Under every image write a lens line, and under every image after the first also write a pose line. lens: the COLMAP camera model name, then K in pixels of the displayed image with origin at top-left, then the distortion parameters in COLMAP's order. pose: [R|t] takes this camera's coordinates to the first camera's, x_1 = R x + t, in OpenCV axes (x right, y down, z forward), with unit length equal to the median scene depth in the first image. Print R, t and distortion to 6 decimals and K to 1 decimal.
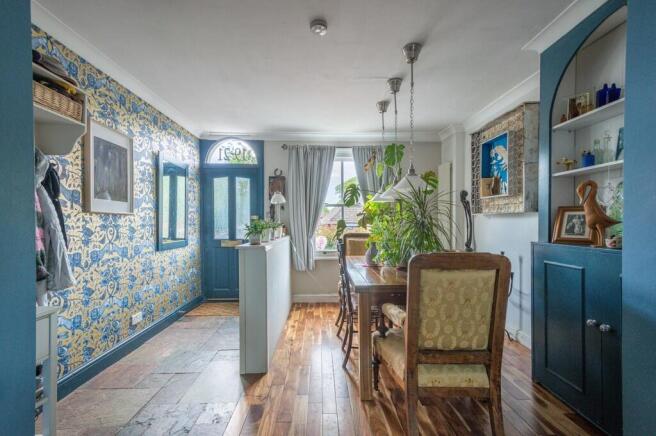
lens RADIAL K [[297.6, 0, 327.4], [0, 297.6, 223.3], [0, 0, 1]] dist [0.023563, -0.000747]
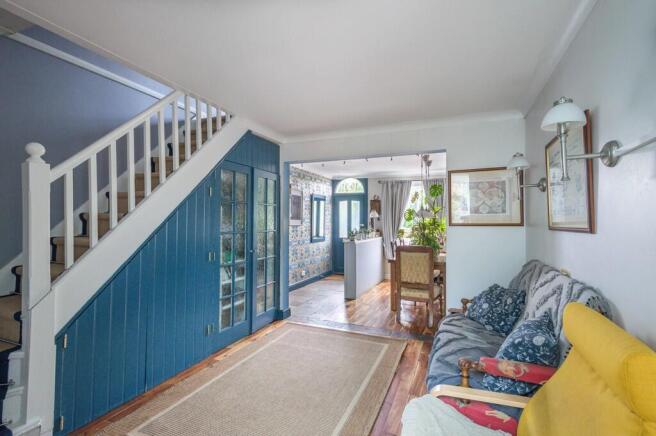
lens RADIAL K [[297.6, 0, 328.4], [0, 297.6, 216.8], [0, 0, 1]] dist [0.023563, -0.000747]
pose [[0.906005, 0.001138, -0.423265, 0.296690], [-0.009760, 0.999787, -0.018203, -0.035756], [0.423154, 0.020623, 0.905823, -0.593377]]
